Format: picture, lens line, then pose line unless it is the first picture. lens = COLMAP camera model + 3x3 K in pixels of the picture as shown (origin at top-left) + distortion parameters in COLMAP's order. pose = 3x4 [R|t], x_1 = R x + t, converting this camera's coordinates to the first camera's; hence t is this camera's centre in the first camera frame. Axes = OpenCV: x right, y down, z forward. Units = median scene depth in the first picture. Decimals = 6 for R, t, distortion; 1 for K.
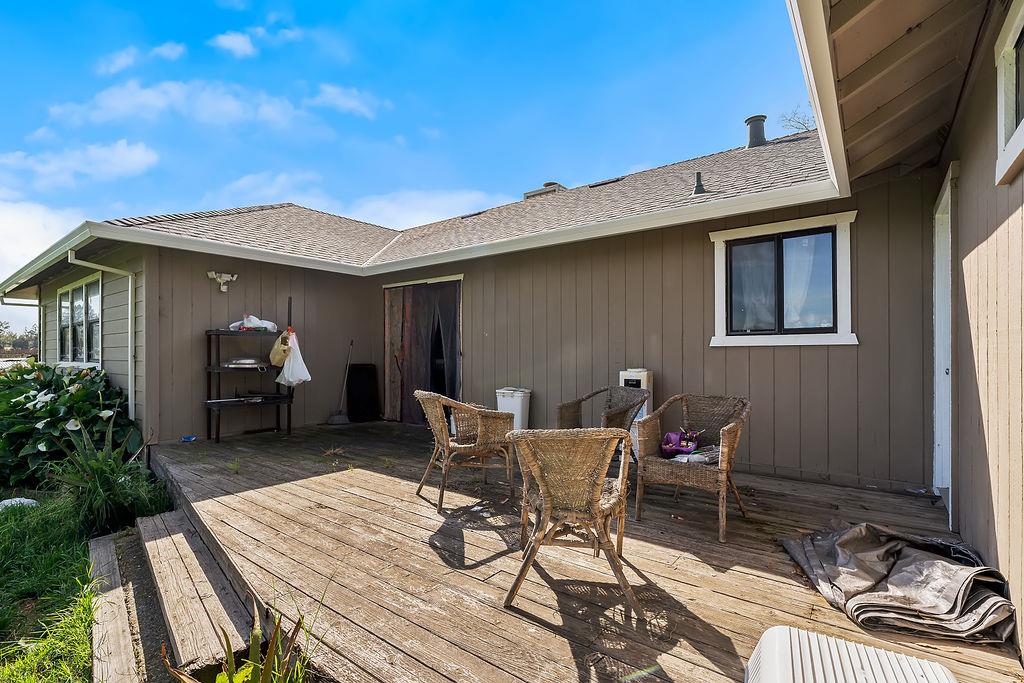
lens RADIAL K [[467.4, 0, 512.8], [0, 467.4, 350.9], [0, 0, 1]] dist [-0.000005, -0.000007]
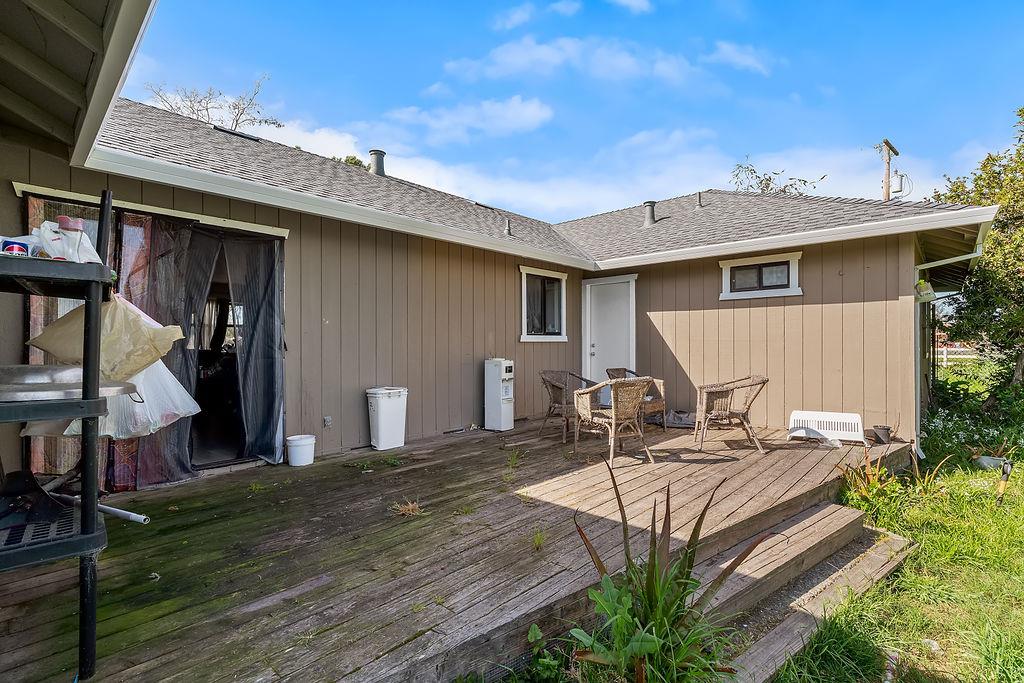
lens RADIAL K [[470.7, 0, 512.0], [0, 470.7, 341.5], [0, 0, 1]] dist [-0.000351, -0.000067]
pose [[0.098094, 0.008187, 0.995143, -1.112285], [-0.002076, 0.999966, -0.008022, 0.002326], [-0.995175, -0.001279, 0.098108, 0.907897]]
